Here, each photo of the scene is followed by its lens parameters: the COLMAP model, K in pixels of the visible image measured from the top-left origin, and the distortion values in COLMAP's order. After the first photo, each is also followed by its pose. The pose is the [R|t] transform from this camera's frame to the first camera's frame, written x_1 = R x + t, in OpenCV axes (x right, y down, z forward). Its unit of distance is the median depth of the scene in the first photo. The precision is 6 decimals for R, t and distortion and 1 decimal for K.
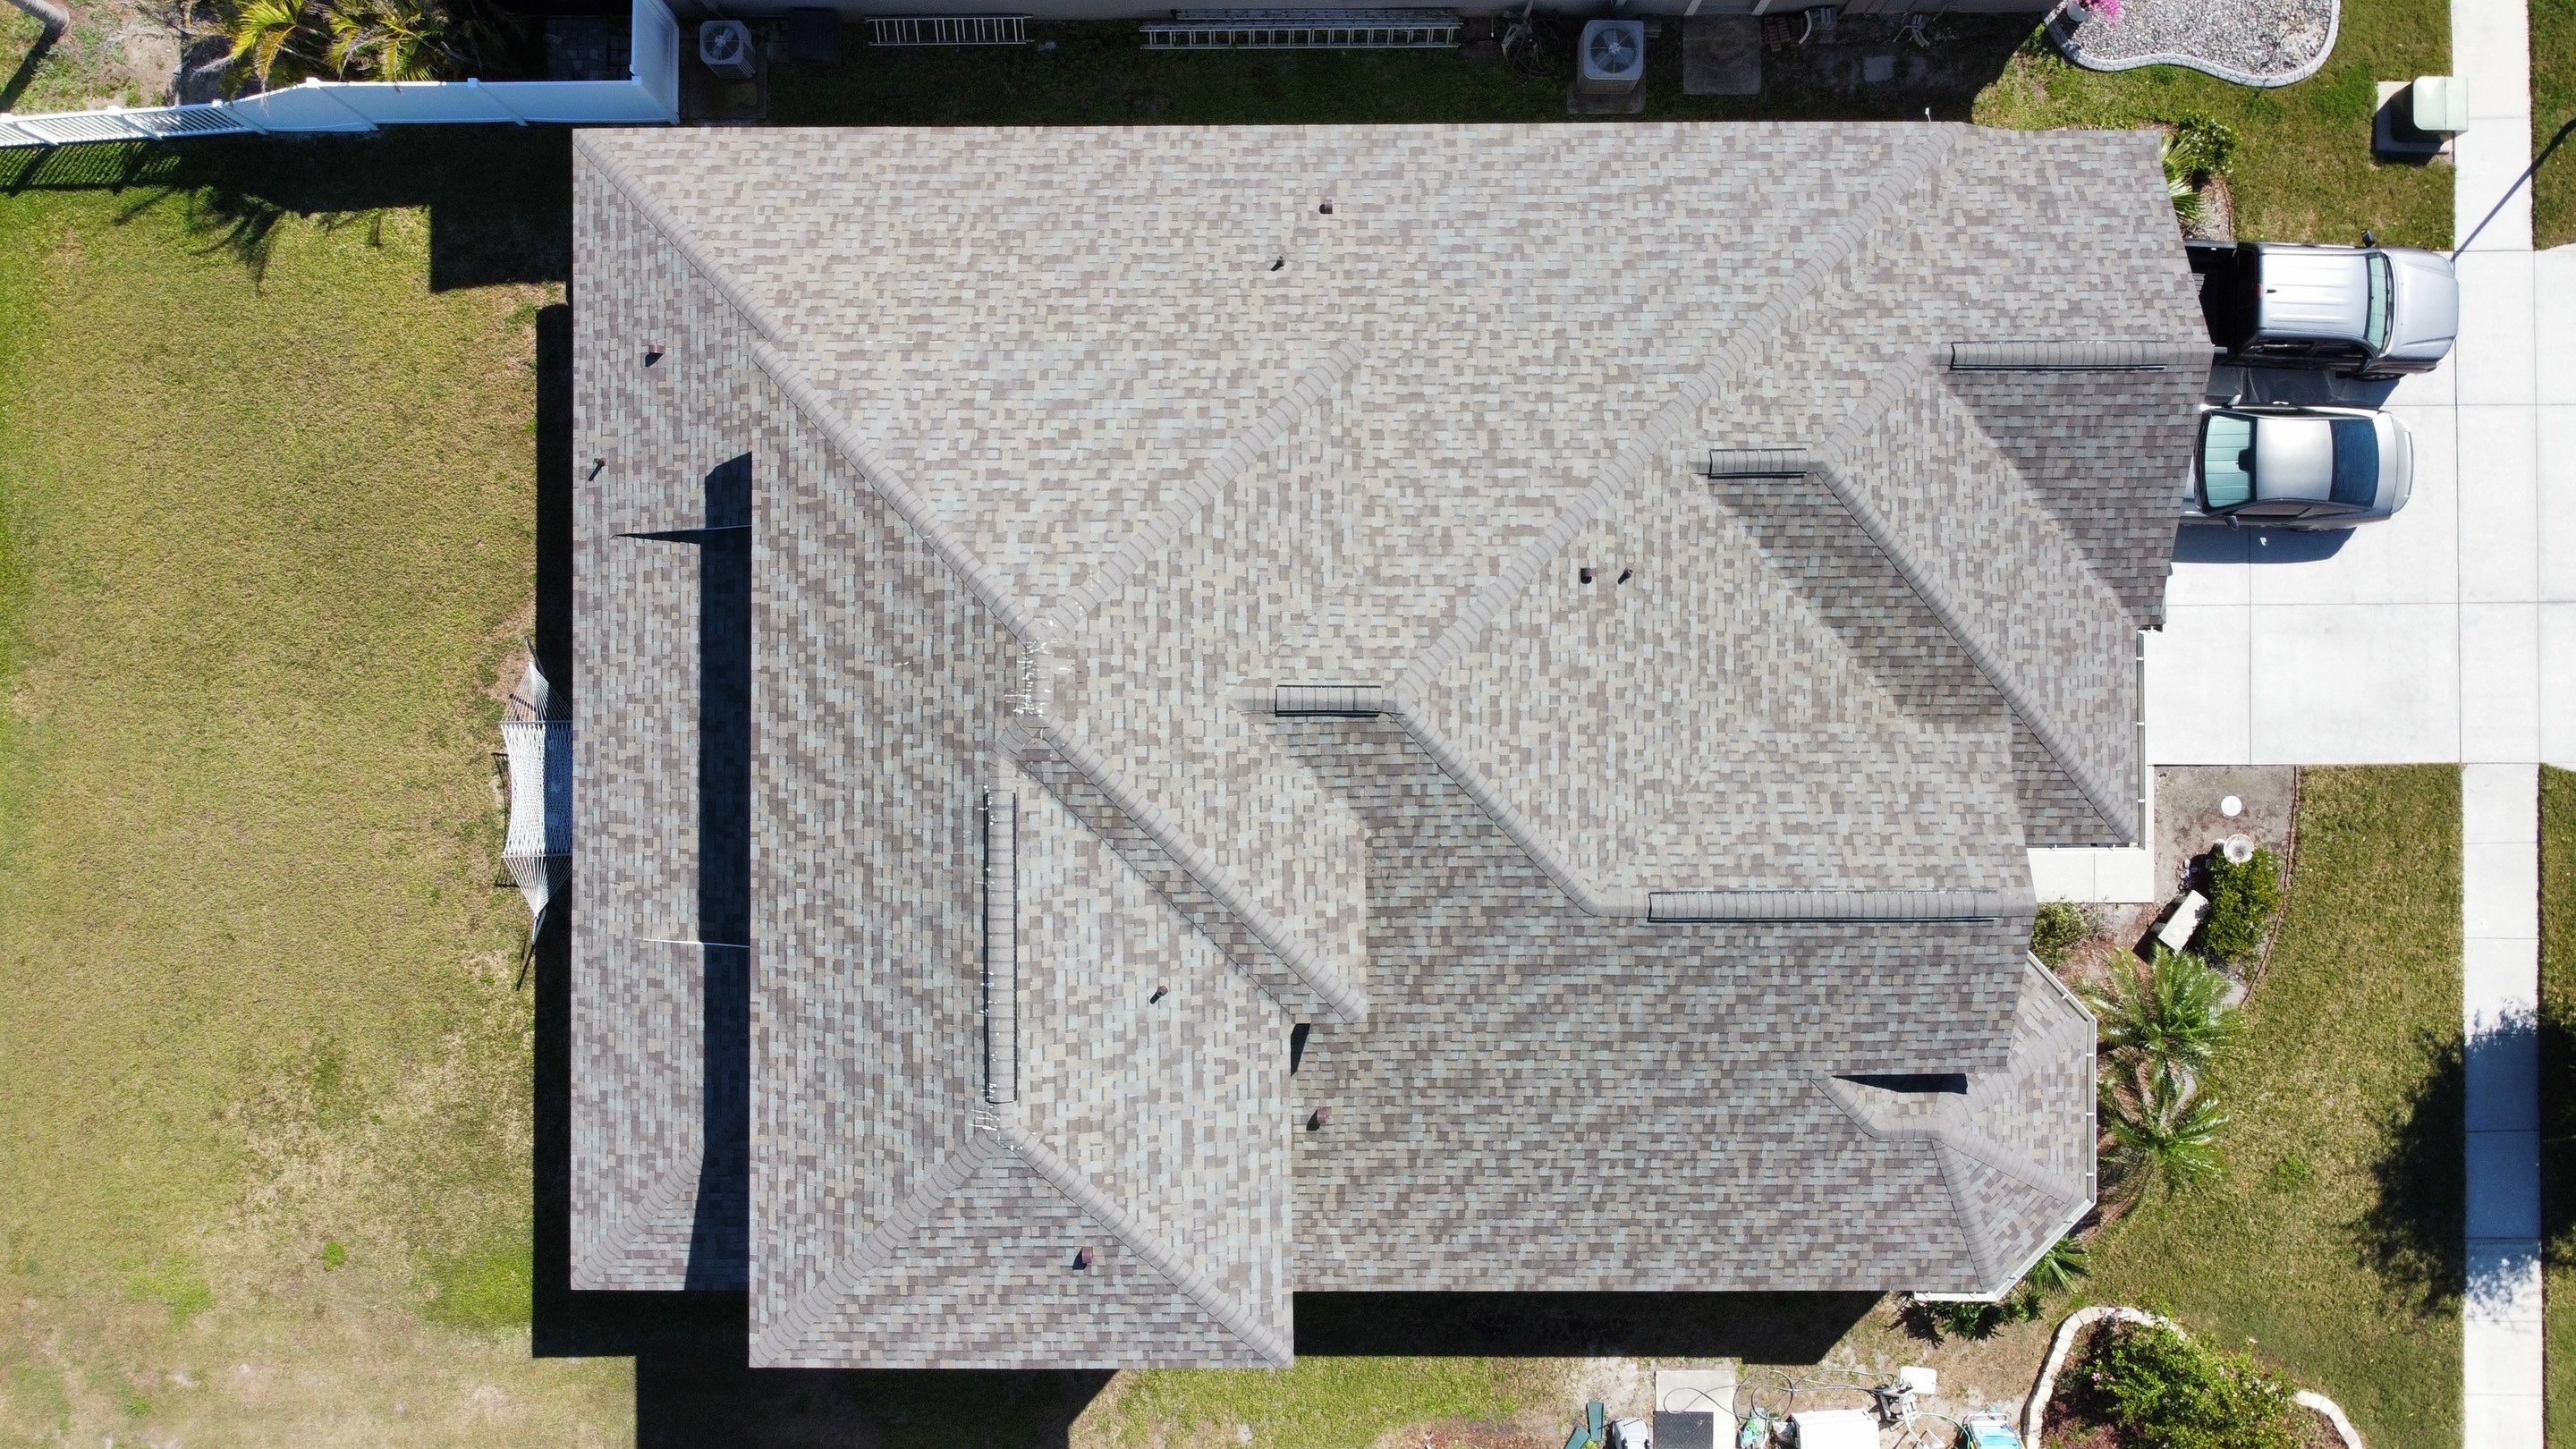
lens RADIAL K [[1954.7, 0, 1265.2], [0, 1954.7, 697.1], [0, 0, 1]] dist [0.009237, -0.016783]
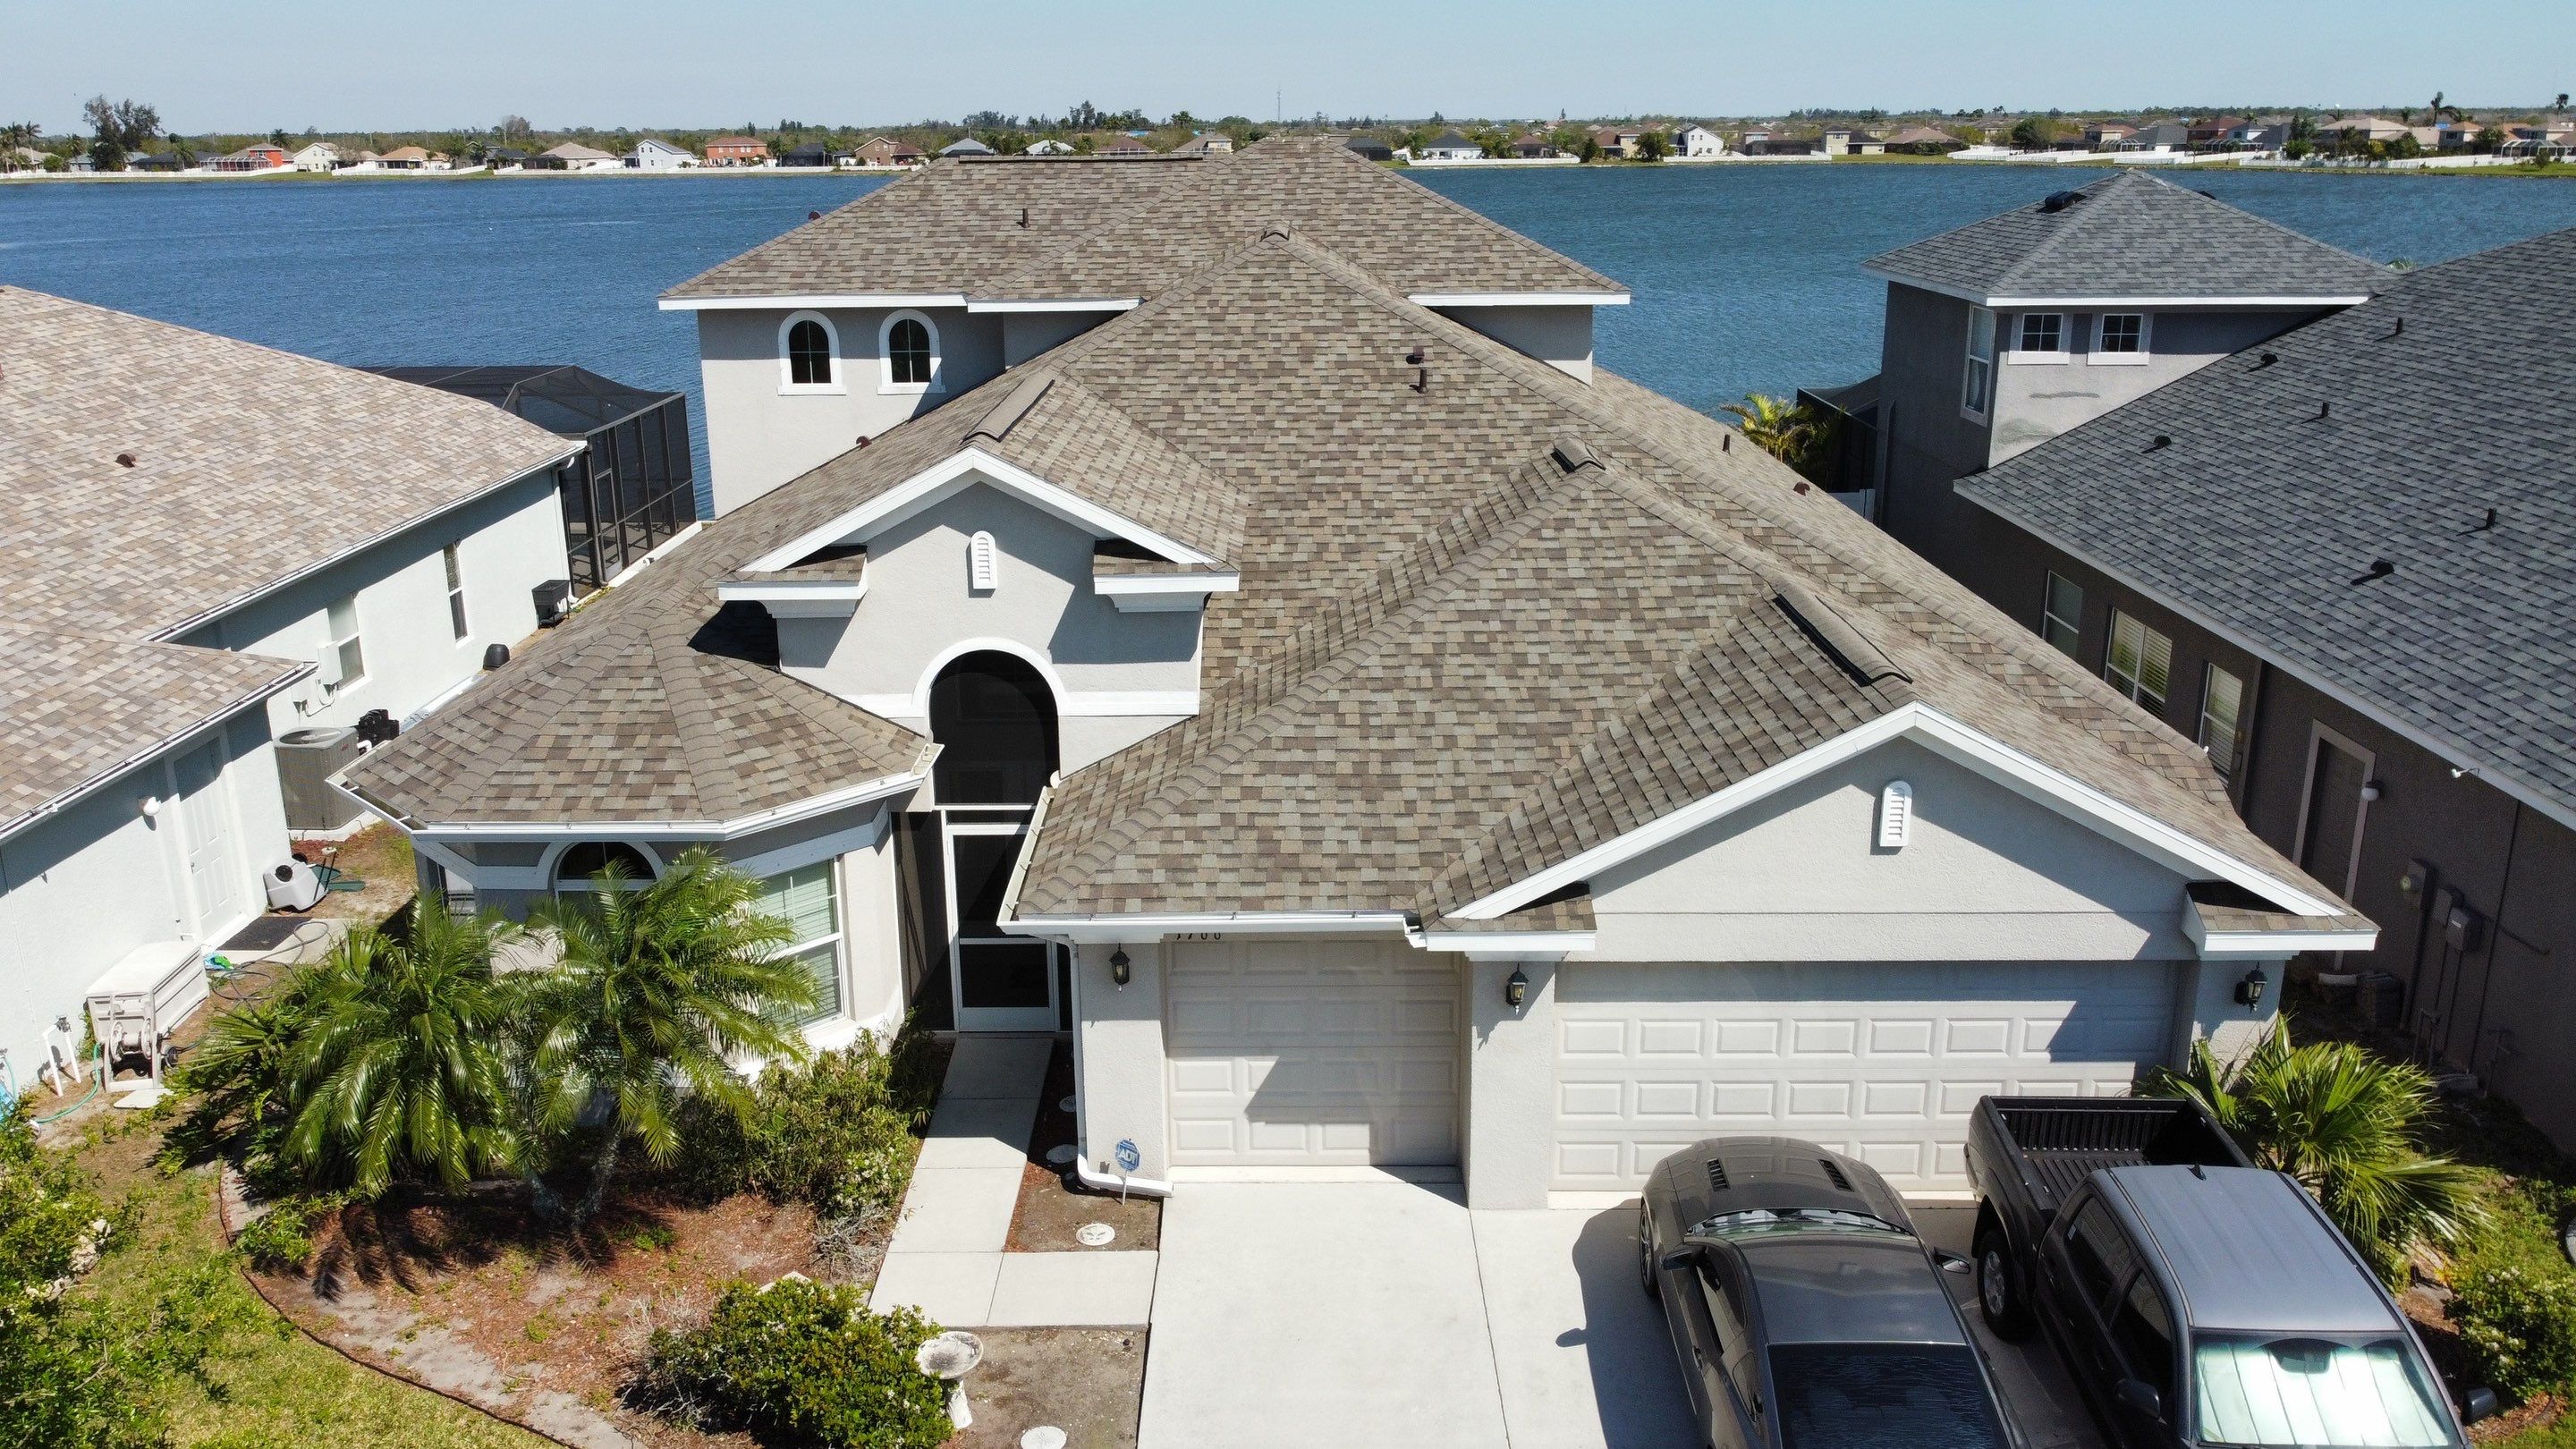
lens RADIAL K [[1954.7, 0, 1262.2], [0, 1954.7, 703.9], [0, 0, 1]] dist [0.009237, -0.016783]
pose [[-0.014585, 0.285438, -0.958286, 0.978062], [-0.999516, 0.022180, 0.021819, -0.006992], [0.027483, 0.958141, 0.284976, 0.818408]]
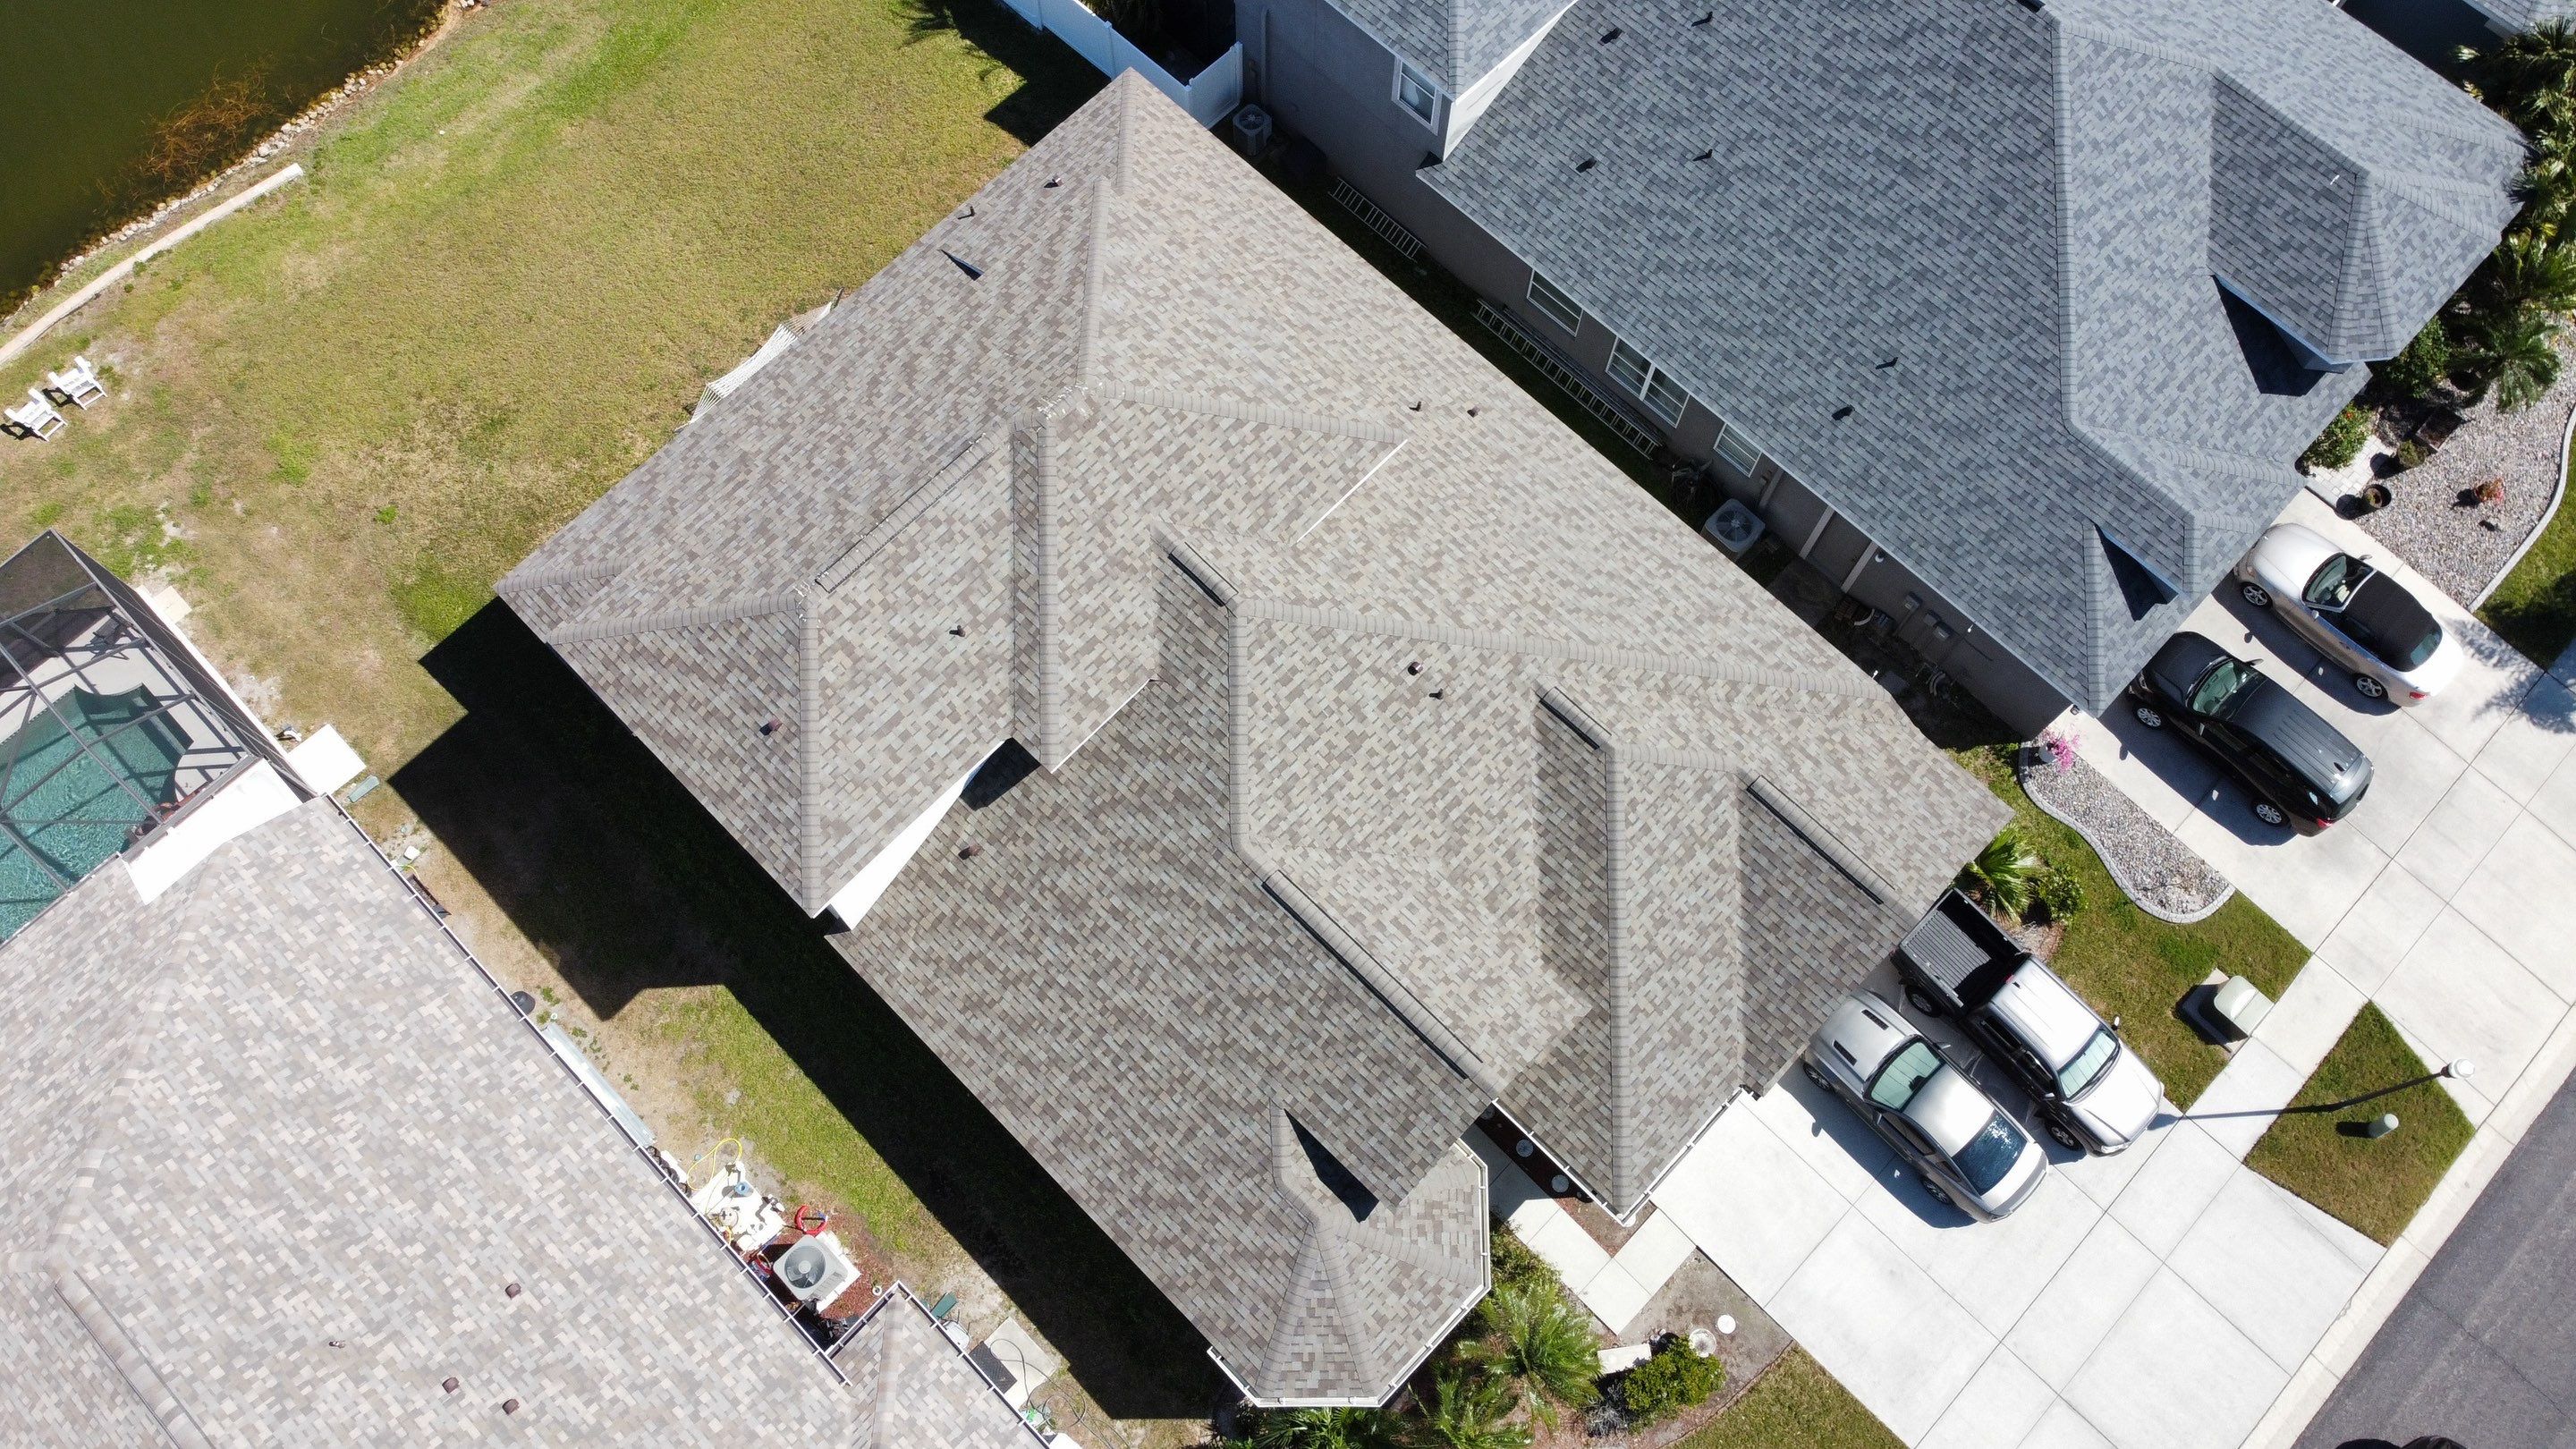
lens RADIAL K [[1954.7, 0, 1267.3], [0, 1954.7, 698.7], [0, 0, 1]] dist [0.009237, -0.016783]
pose [[0.710736, 0.659437, -0.244942, 0.391398], [-0.703410, 0.670309, -0.236433, 0.302015], [0.008274, 0.340336, 0.940267, -0.205901]]
